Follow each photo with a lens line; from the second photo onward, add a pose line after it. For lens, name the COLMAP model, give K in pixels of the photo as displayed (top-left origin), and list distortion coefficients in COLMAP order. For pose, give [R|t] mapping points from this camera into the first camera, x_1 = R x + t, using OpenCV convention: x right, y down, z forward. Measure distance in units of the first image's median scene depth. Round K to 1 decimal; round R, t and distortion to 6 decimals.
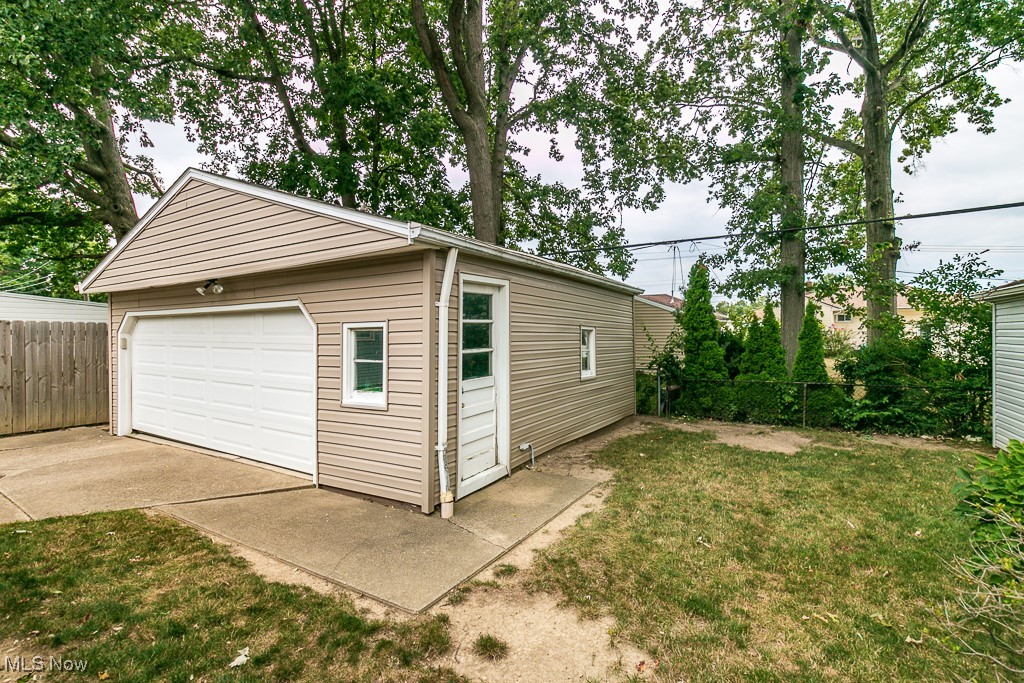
lens RADIAL K [[468.6, 0, 512.0], [0, 468.6, 341.5], [0, 0, 1]] dist [-0.000881, -0.000164]
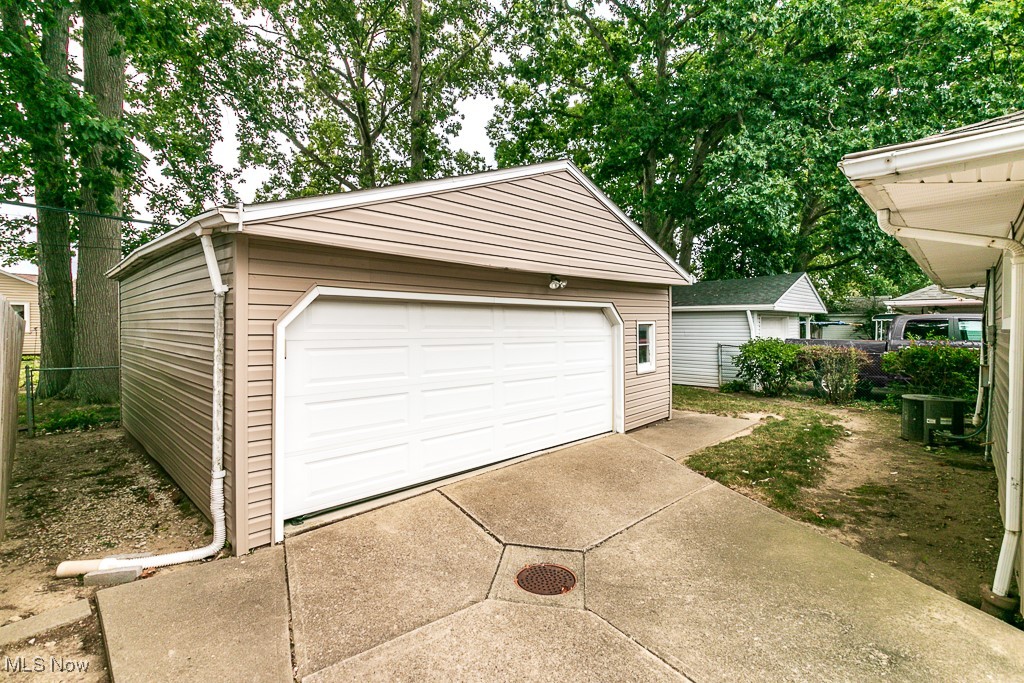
lens RADIAL K [[468.6, 0, 512.0], [0, 468.6, 341.5], [0, 0, 1]] dist [-0.000881, -0.000164]
pose [[0.251383, -0.034327, 0.967279, -1.775741], [0.004647, 0.999402, 0.034259, -0.023220], [-0.967877, -0.004117, 0.251392, 0.918967]]
